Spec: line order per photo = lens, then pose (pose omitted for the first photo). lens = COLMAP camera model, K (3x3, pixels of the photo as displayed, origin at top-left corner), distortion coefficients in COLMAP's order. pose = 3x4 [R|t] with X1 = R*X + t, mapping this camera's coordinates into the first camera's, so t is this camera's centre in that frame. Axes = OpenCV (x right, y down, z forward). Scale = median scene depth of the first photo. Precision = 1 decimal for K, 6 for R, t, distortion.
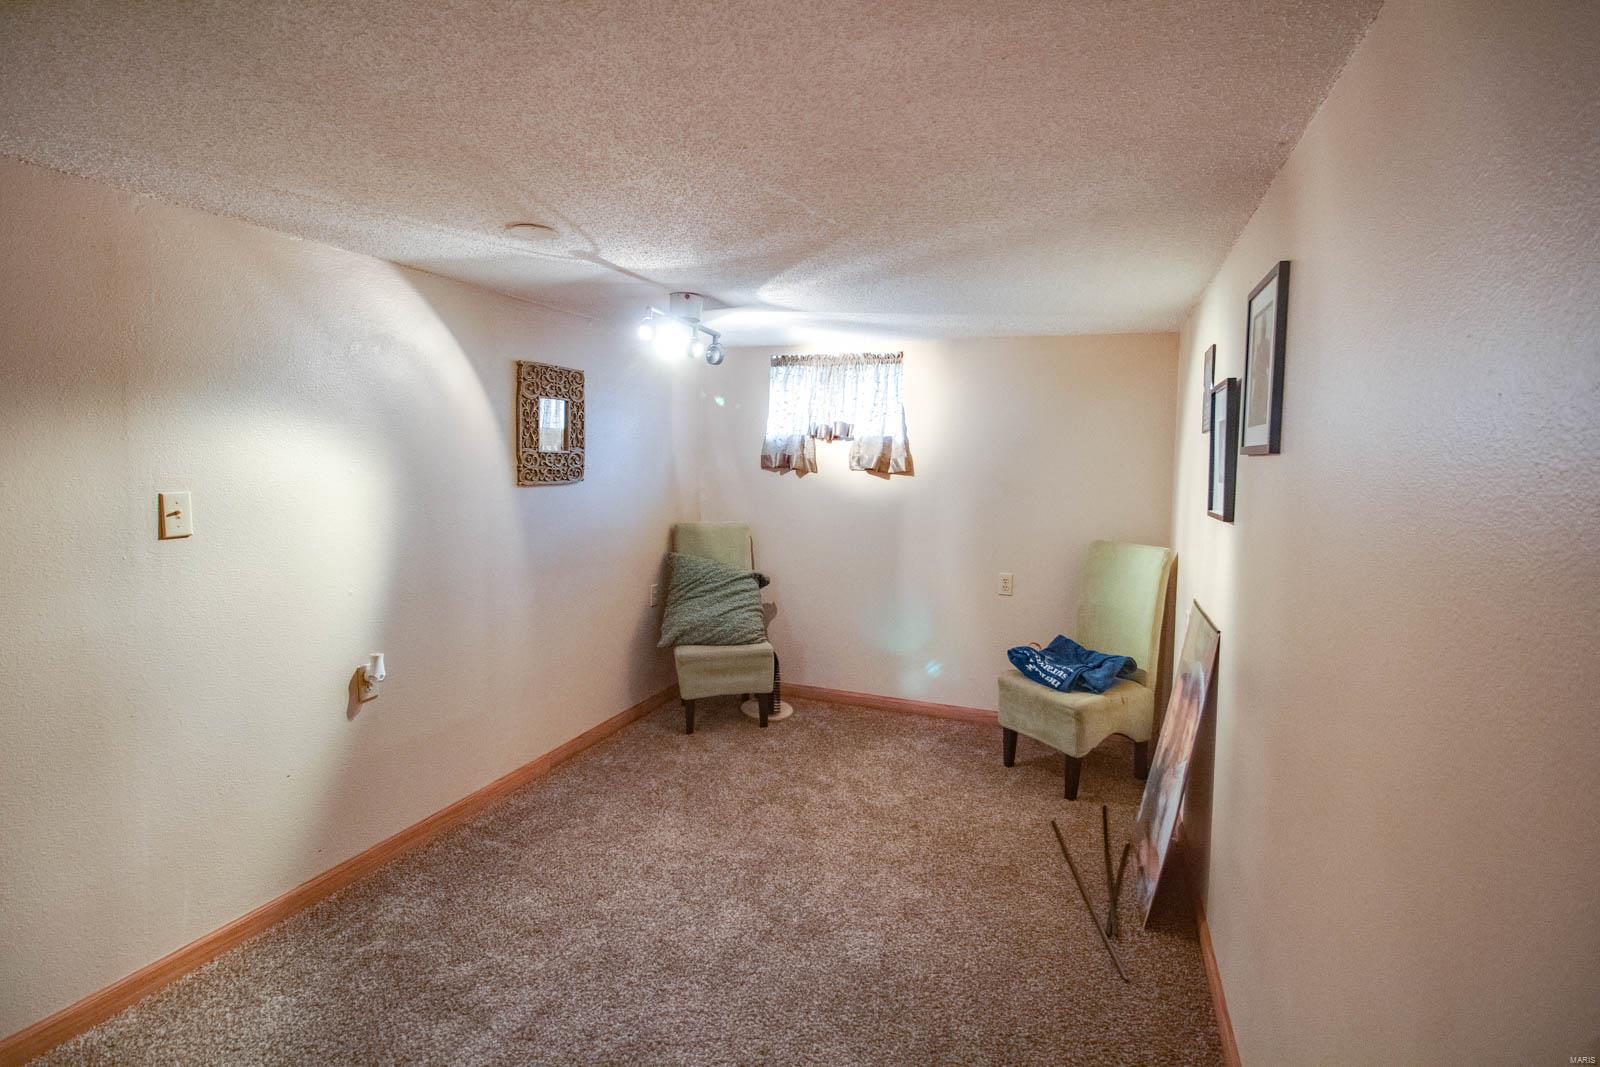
lens RADIAL K [[765.0, 0, 802.9], [0, 765.0, 510.5], [0, 0, 1]] dist [0.012926, -0.020152]
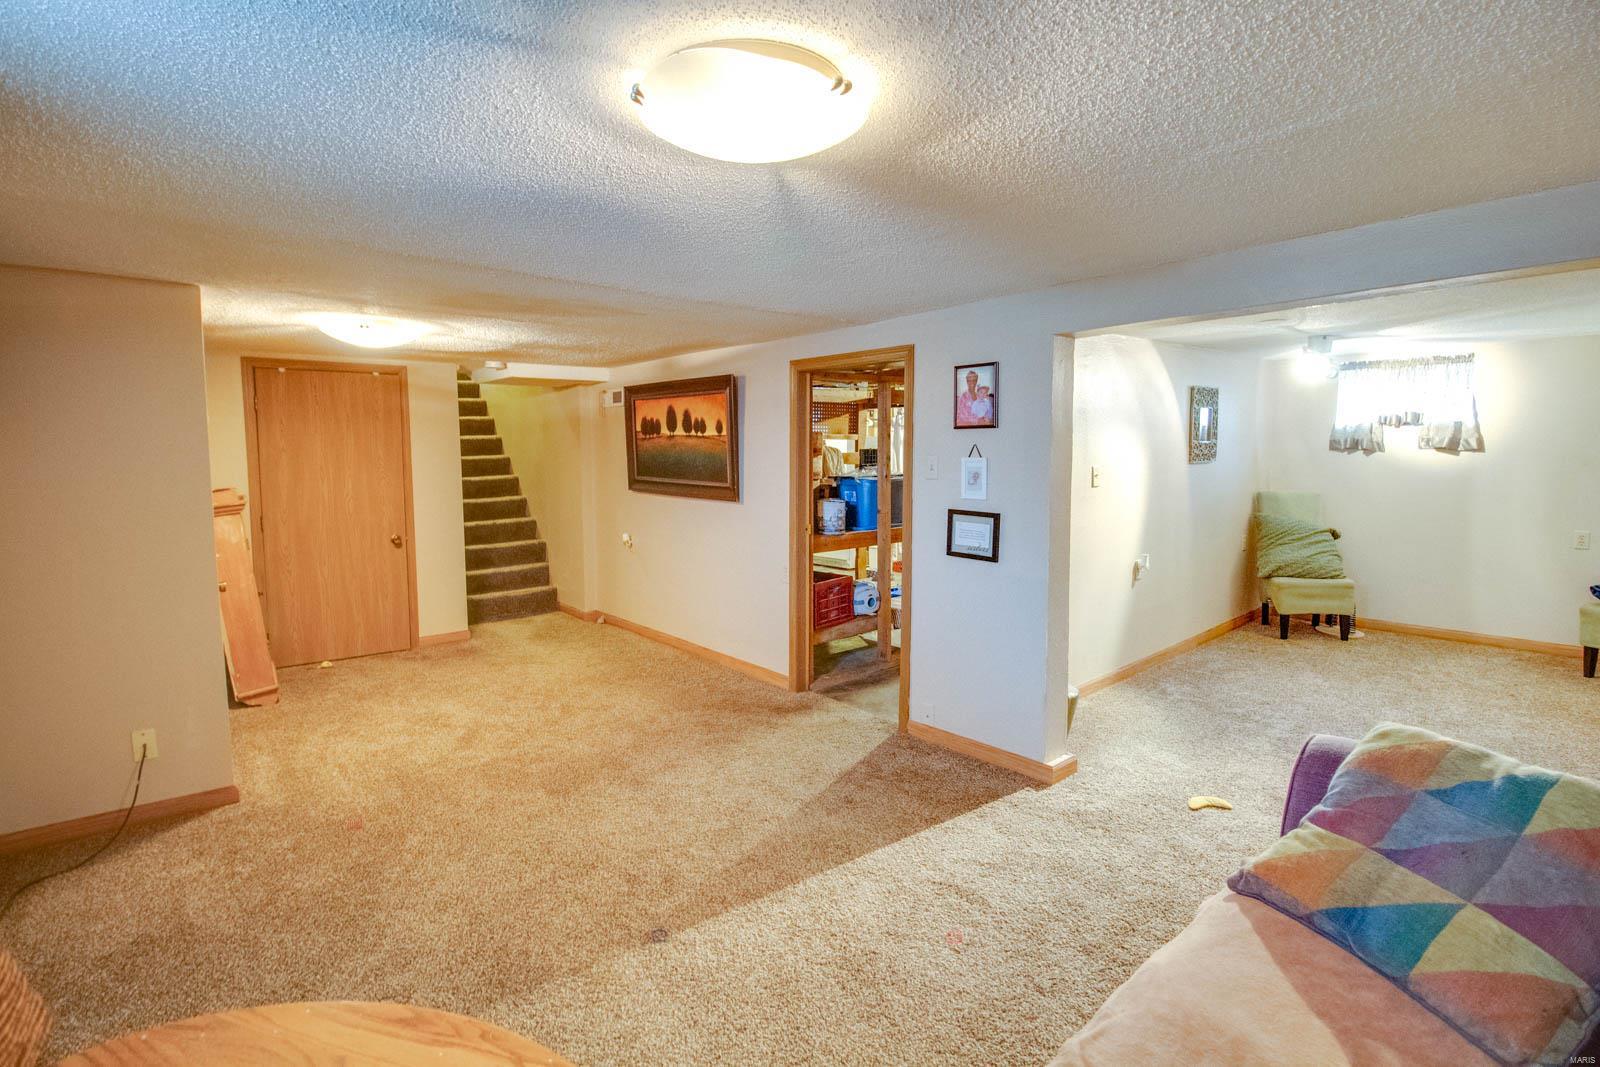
lens RADIAL K [[765.0, 0, 802.9], [0, 765.0, 510.5], [0, 0, 1]] dist [0.012926, -0.020152]
pose [[0.885598, 0.006812, -0.464402, -0.259742], [-0.001646, 0.999932, 0.011529, 0.036917], [0.464449, -0.009446, 0.885549, -0.611782]]
